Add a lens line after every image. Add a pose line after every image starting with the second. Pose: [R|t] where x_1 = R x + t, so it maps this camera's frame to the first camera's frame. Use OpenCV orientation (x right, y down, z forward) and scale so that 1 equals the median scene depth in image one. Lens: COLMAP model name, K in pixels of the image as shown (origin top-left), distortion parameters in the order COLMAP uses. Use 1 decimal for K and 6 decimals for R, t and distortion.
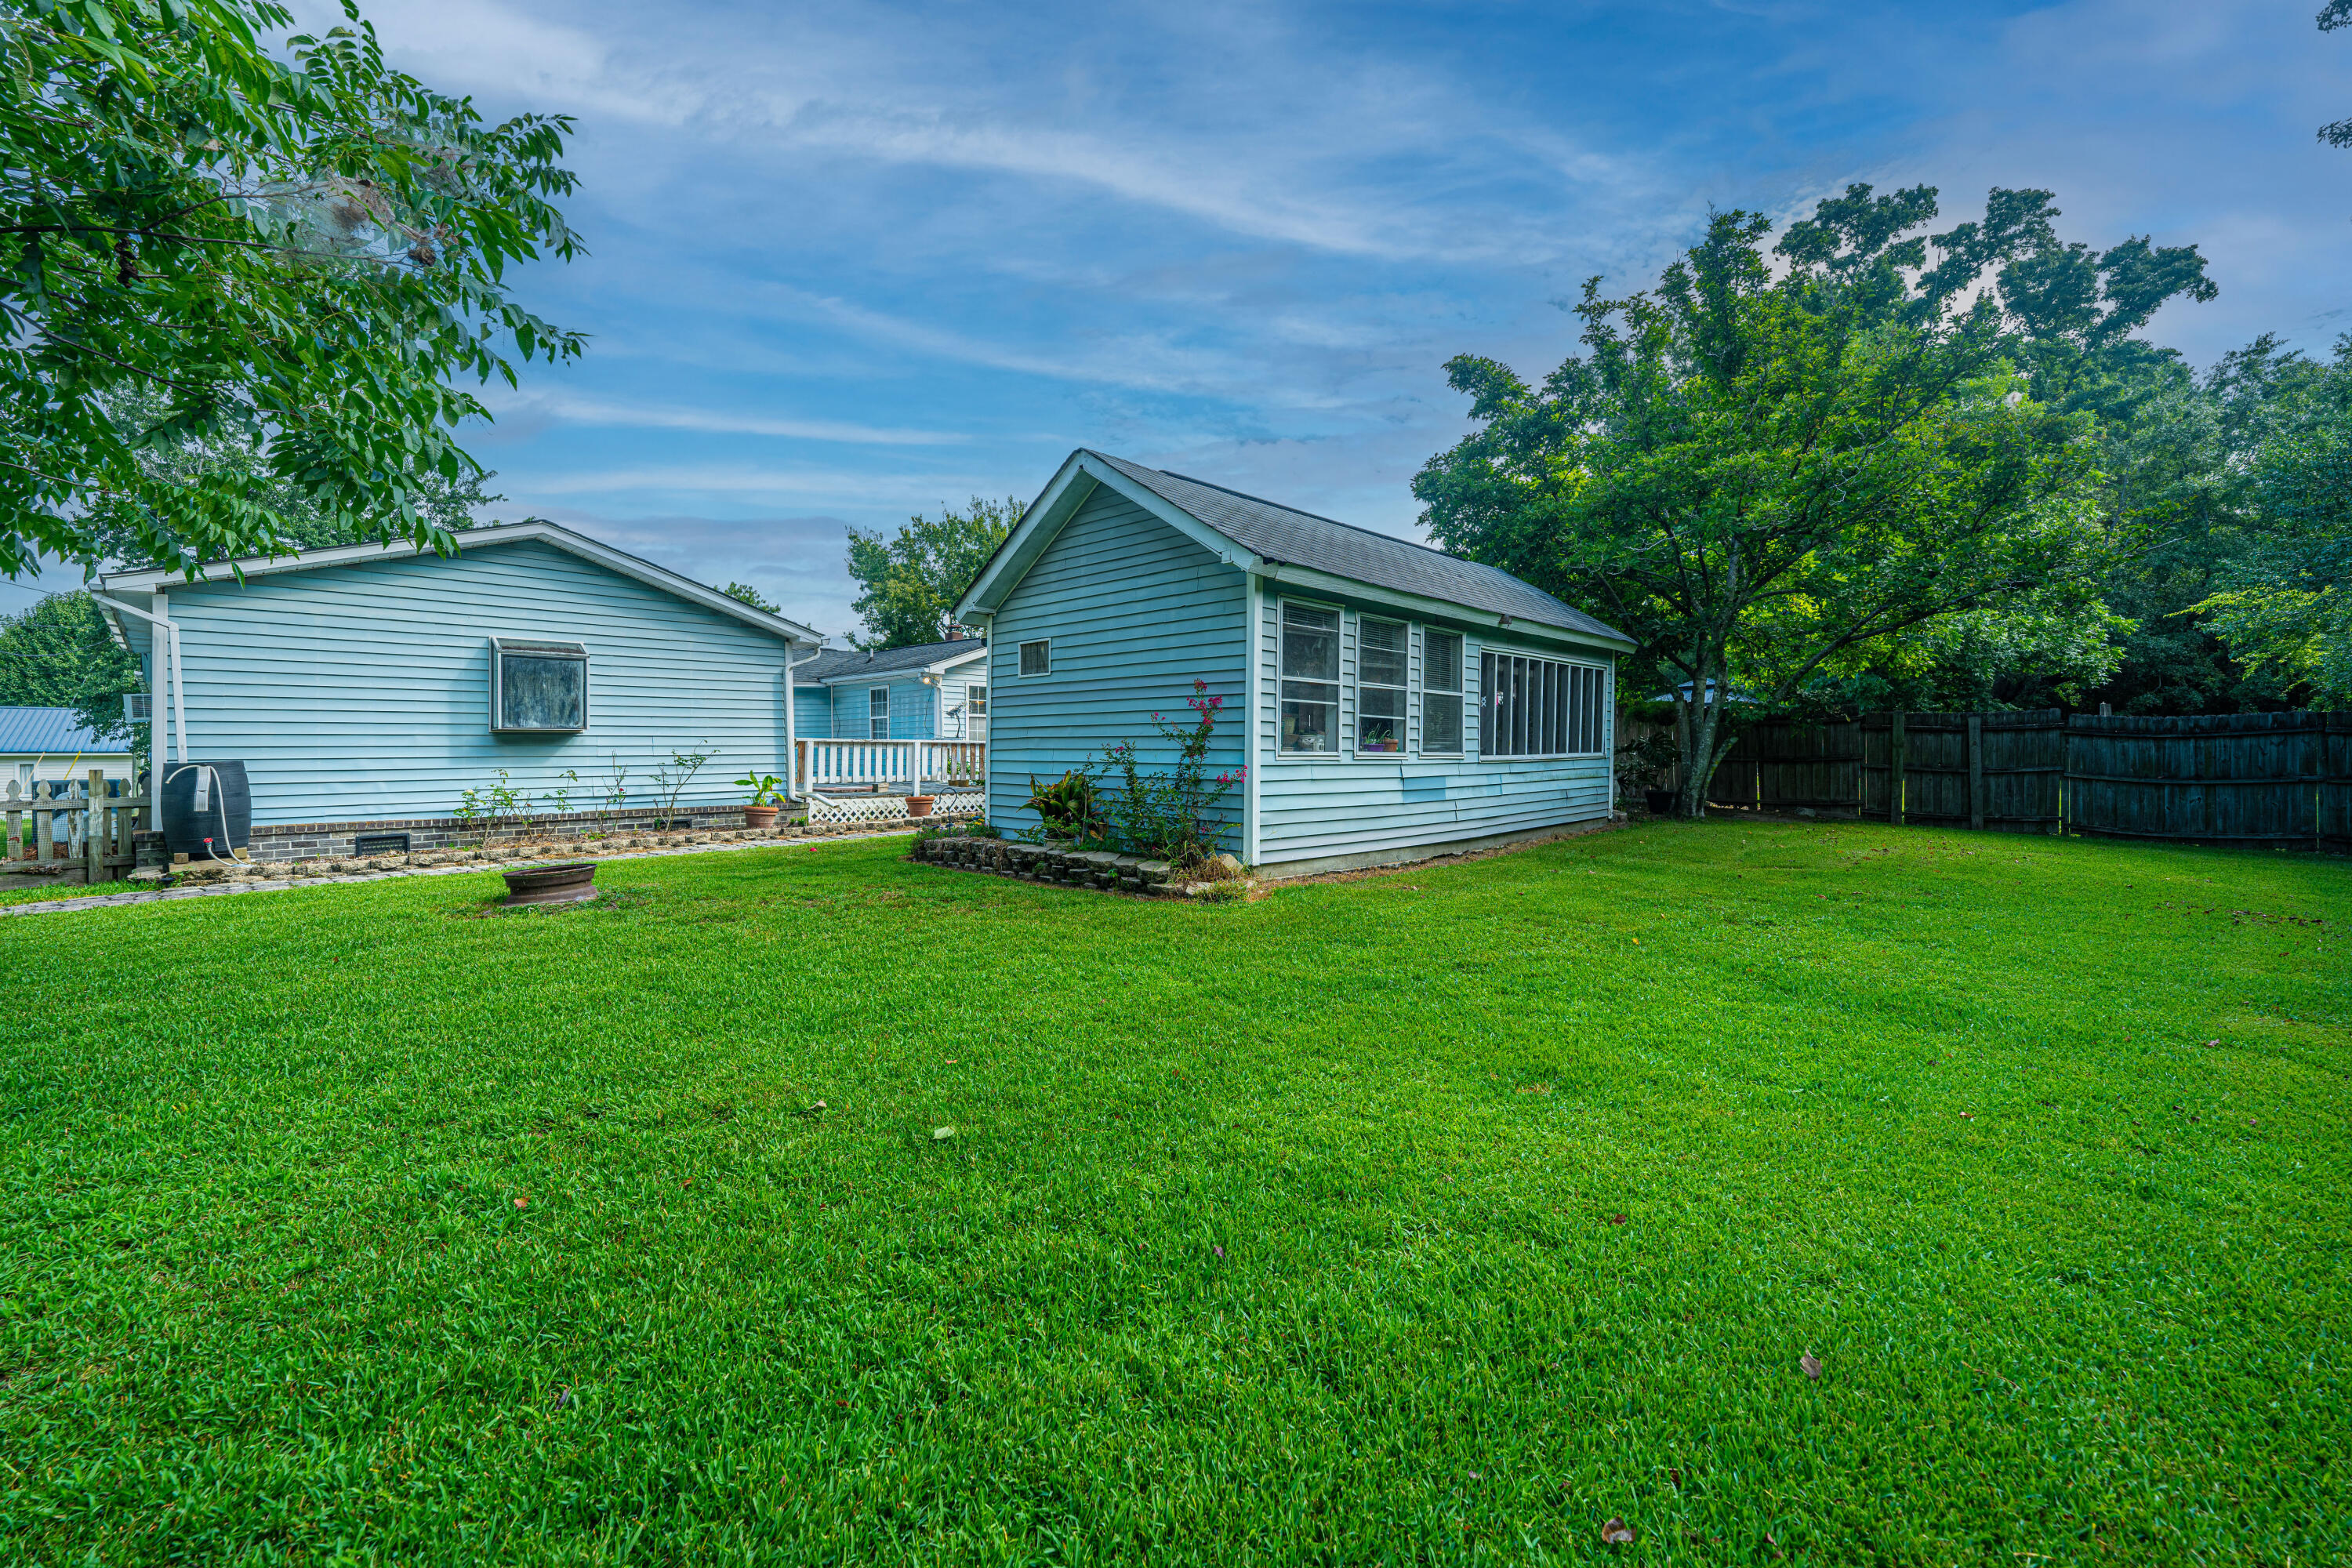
lens RADIAL K [[953.3, 0, 1191.9], [0, 953.3, 772.7], [0, 0, 1]] dist [-0.000627, 0.000187]
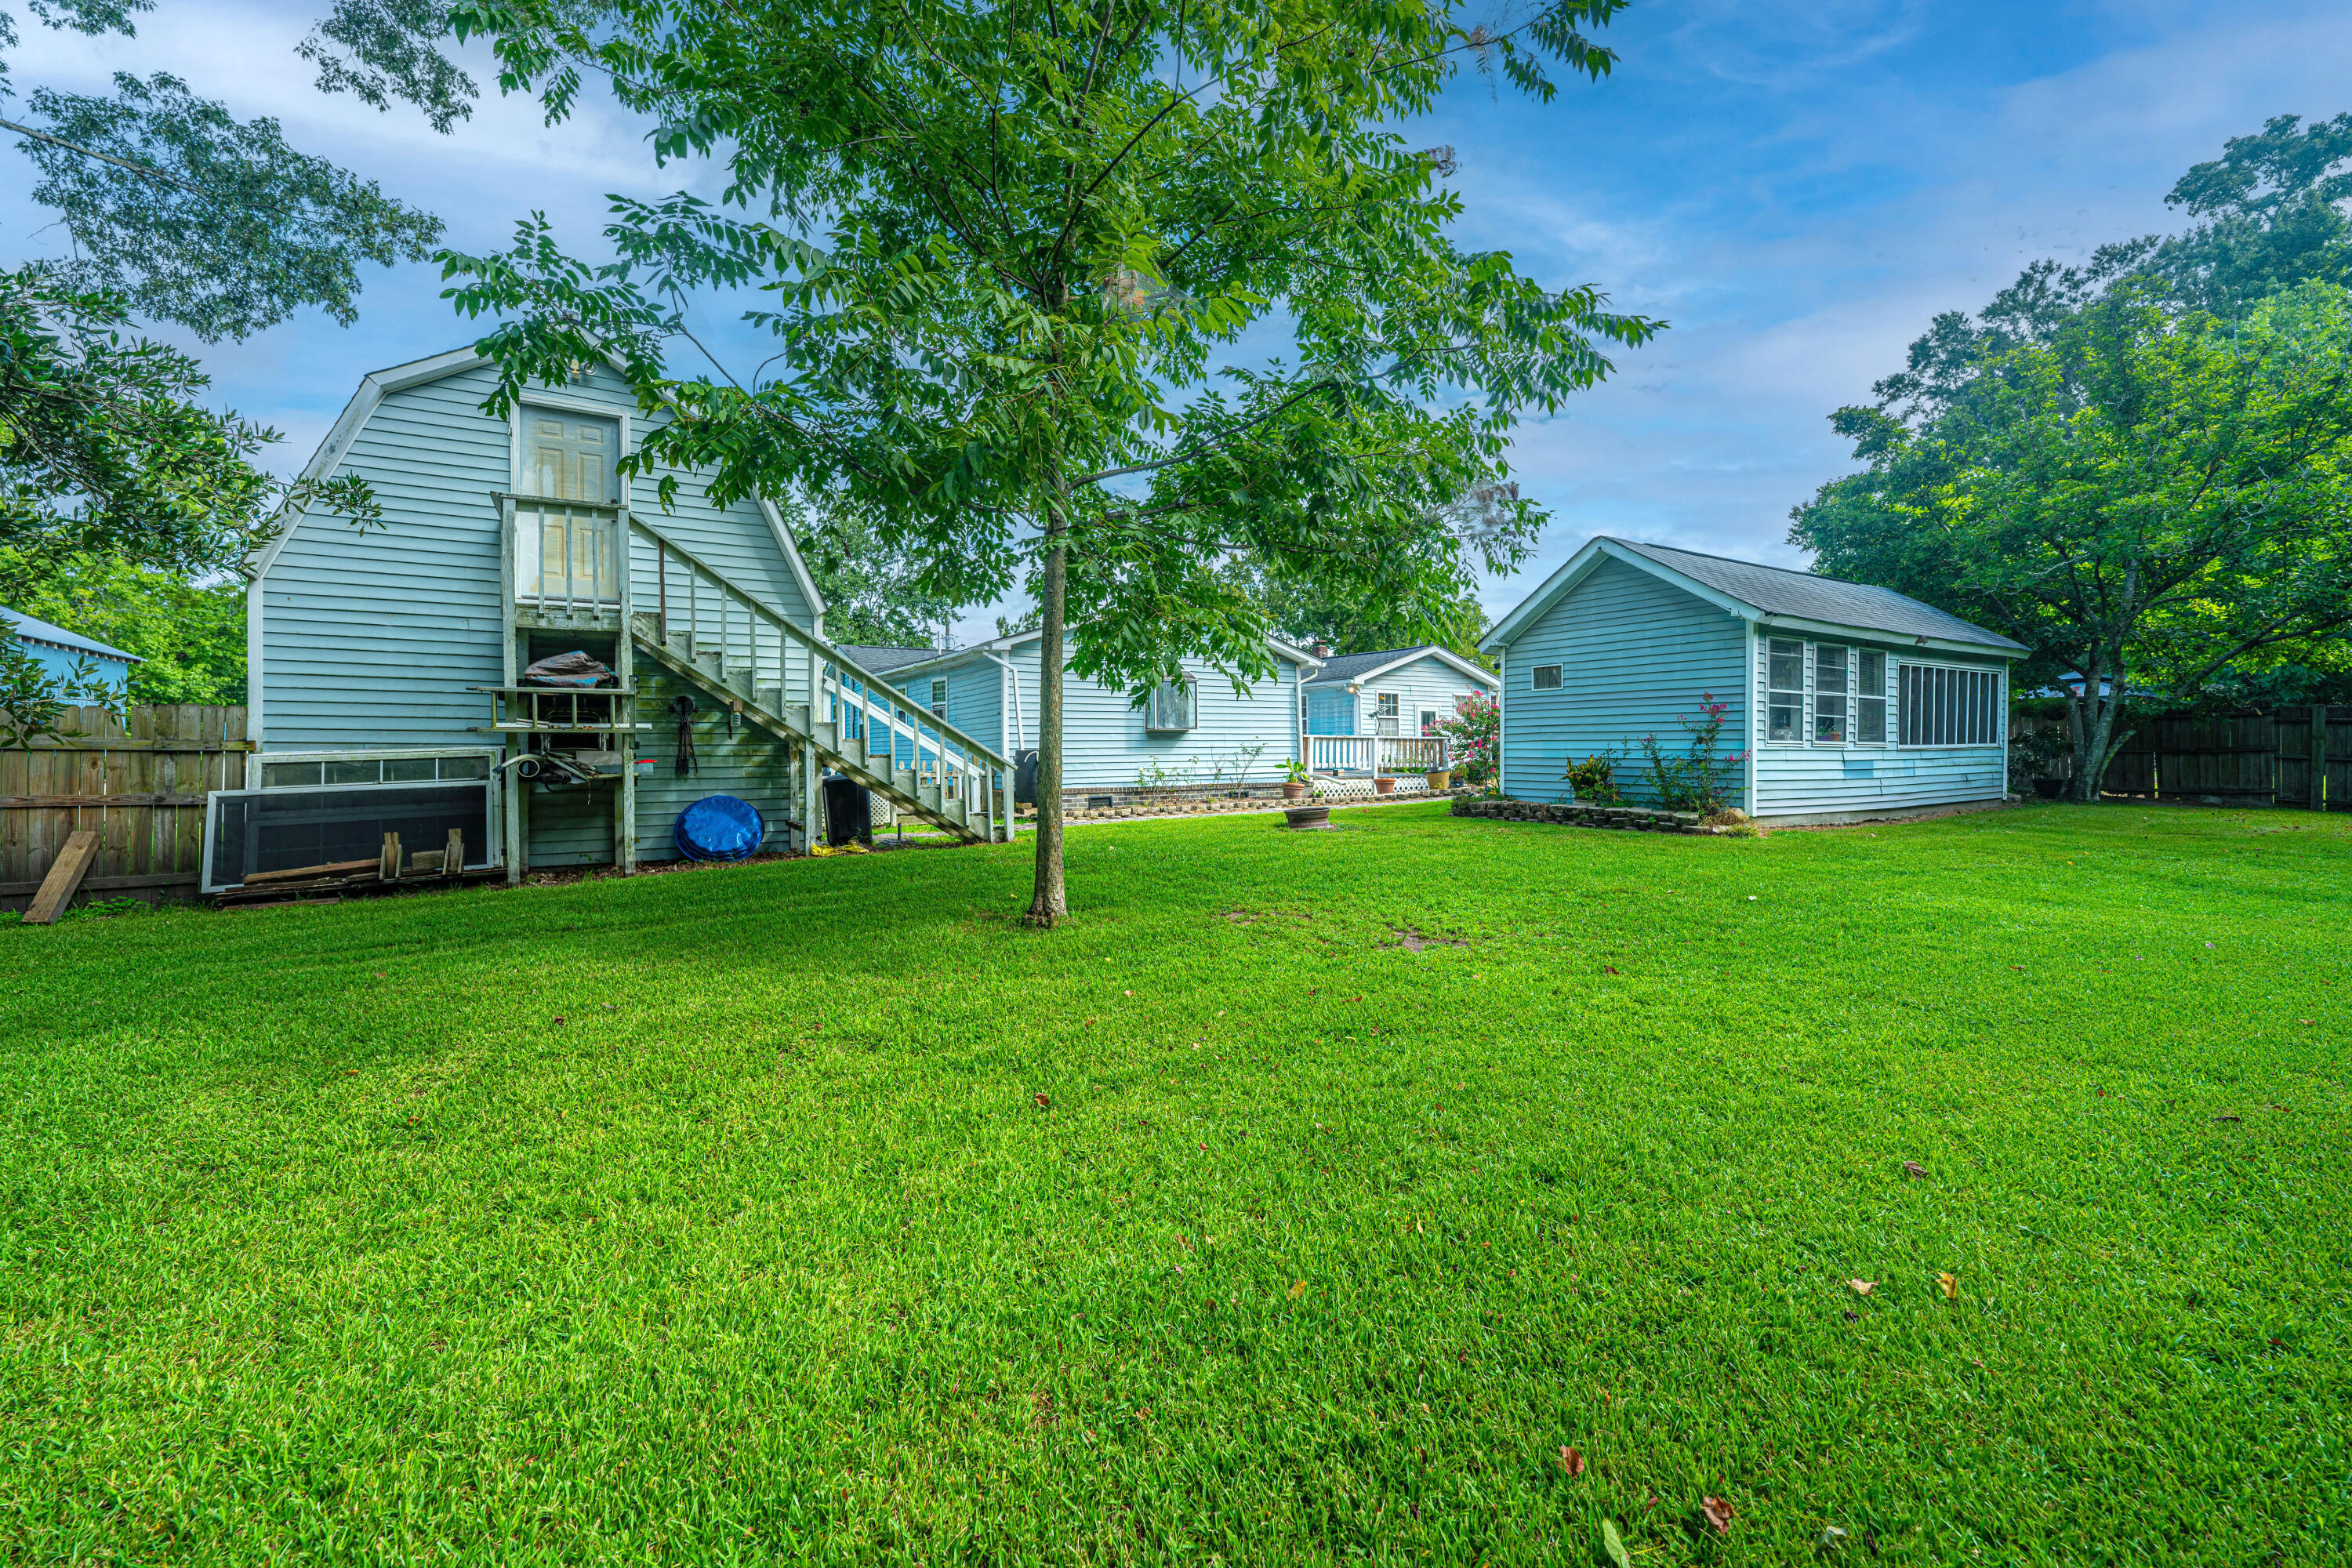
lens RADIAL K [[953.3, 0, 1177.1], [0, 953.3, 763.7], [0, 0, 1]] dist [-0.000627, 0.000187]
pose [[0.967838, 0.002560, -0.251563, -0.309957], [-0.004761, 0.999956, -0.008142, 0.022078], [0.251531, 0.009078, 0.967807, -0.482979]]
